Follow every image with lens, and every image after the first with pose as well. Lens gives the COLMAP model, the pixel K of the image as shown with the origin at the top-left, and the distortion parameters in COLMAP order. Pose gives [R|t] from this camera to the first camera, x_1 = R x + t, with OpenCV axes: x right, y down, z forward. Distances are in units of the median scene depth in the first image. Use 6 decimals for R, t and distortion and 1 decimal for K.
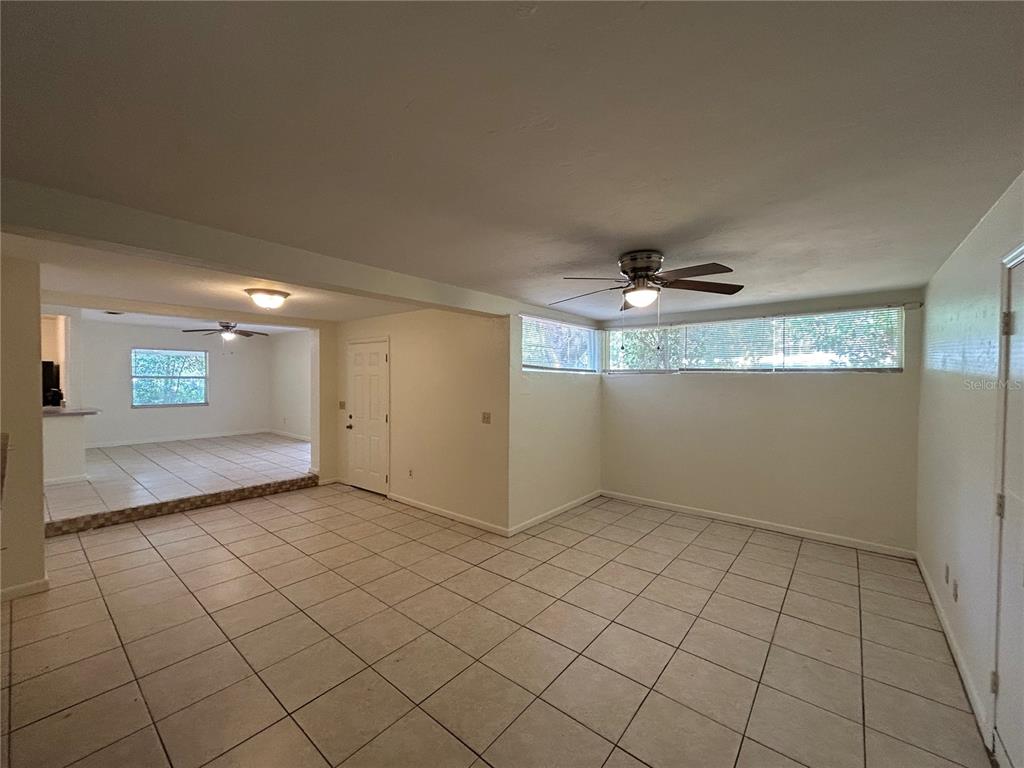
lens RADIAL K [[409.7, 0, 511.2], [0, 409.7, 386.3], [0, 0, 1]] dist [-0.000153, -0.000139]
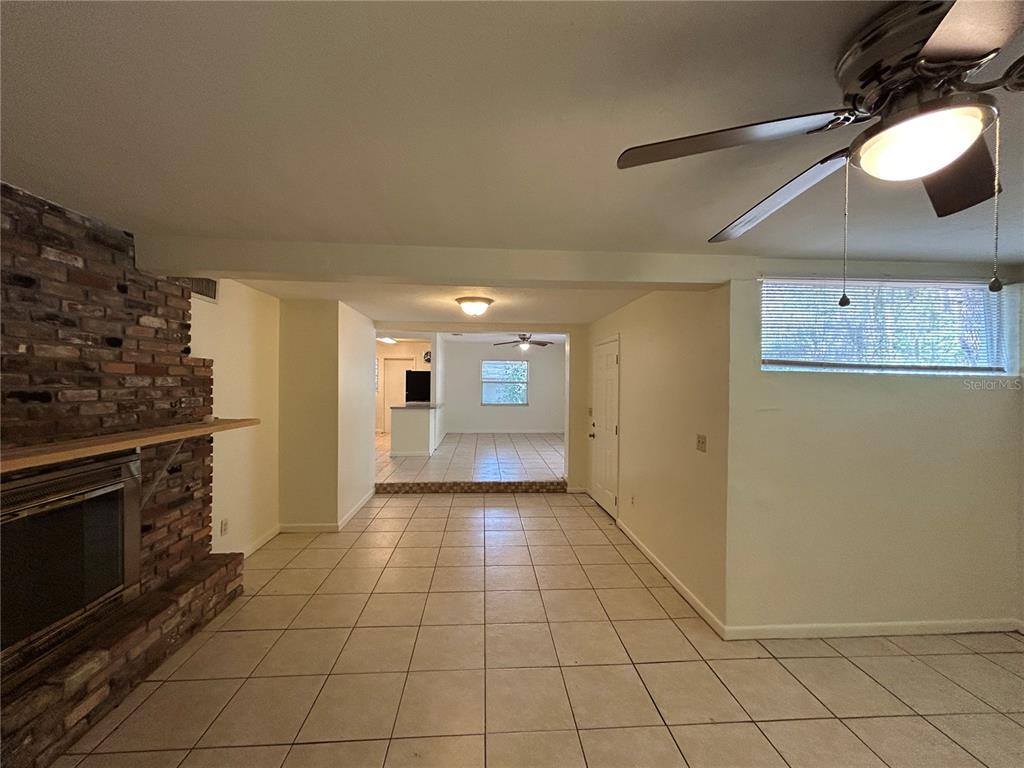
lens RADIAL K [[409.7, 0, 510.5], [0, 409.7, 384.5], [0, 0, 1]] dist [-0.000153, -0.000139]
pose [[0.687884, 0.005289, -0.725801, 0.178464], [-0.019751, 0.999740, -0.011433, -0.002682], [0.725552, 0.022200, 0.687810, 0.272635]]
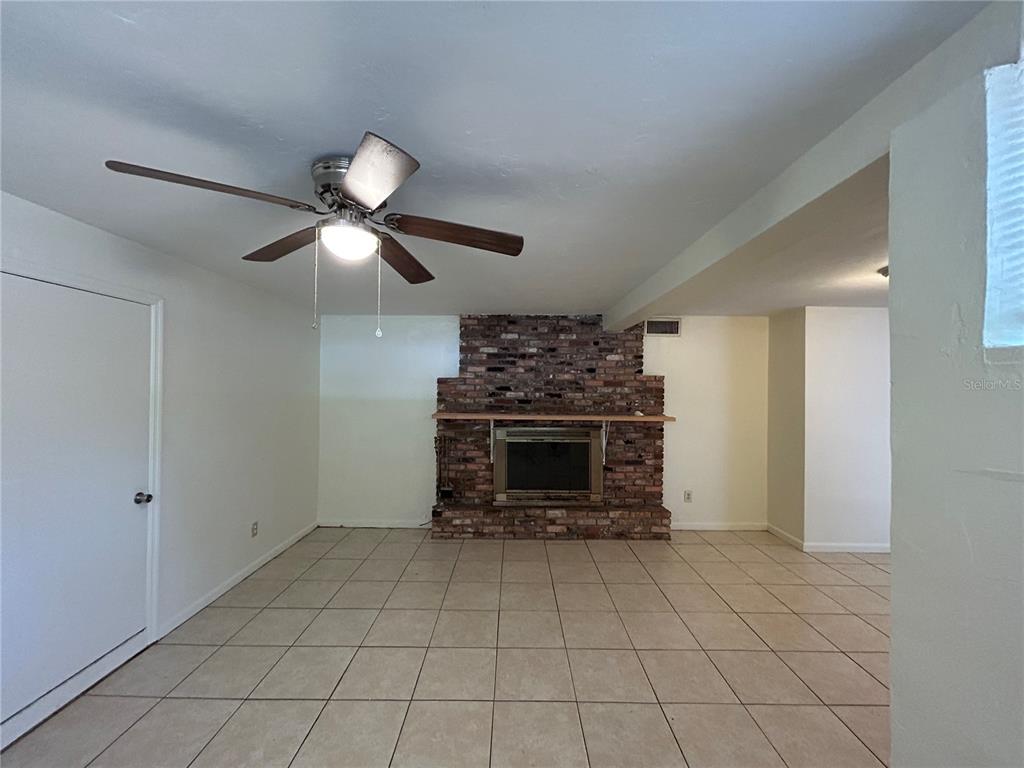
lens RADIAL K [[409.7, 0, 512.6], [0, 409.7, 383.3], [0, 0, 1]] dist [-0.000153, -0.000139]
pose [[-0.770698, -0.020228, -0.636880, 0.272593], [-0.028945, 0.999576, 0.003279, -0.014725], [0.636543, 0.020962, -0.770956, 0.855670]]
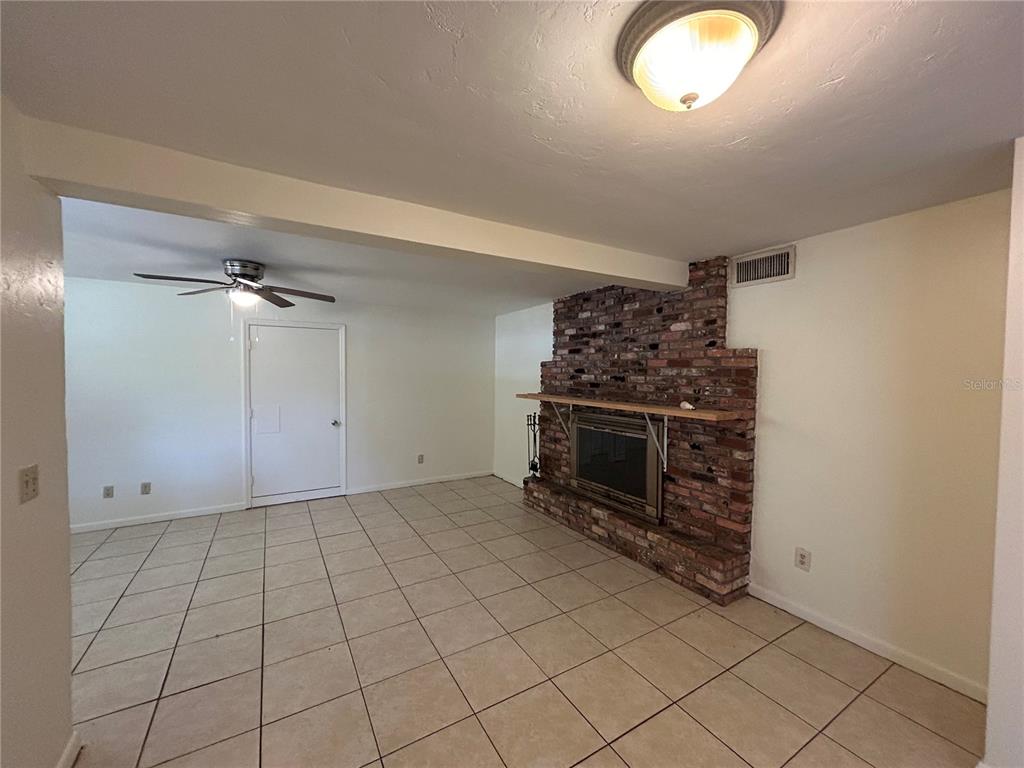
lens RADIAL K [[409.7, 0, 513.0], [0, 409.7, 385.9], [0, 0, 1]] dist [-0.000153, -0.000139]
pose [[-0.942491, -0.025112, 0.333287, -0.448329], [-0.006141, 0.998306, 0.057852, -0.017245], [-0.334175, 0.052479, -0.941049, 1.004702]]
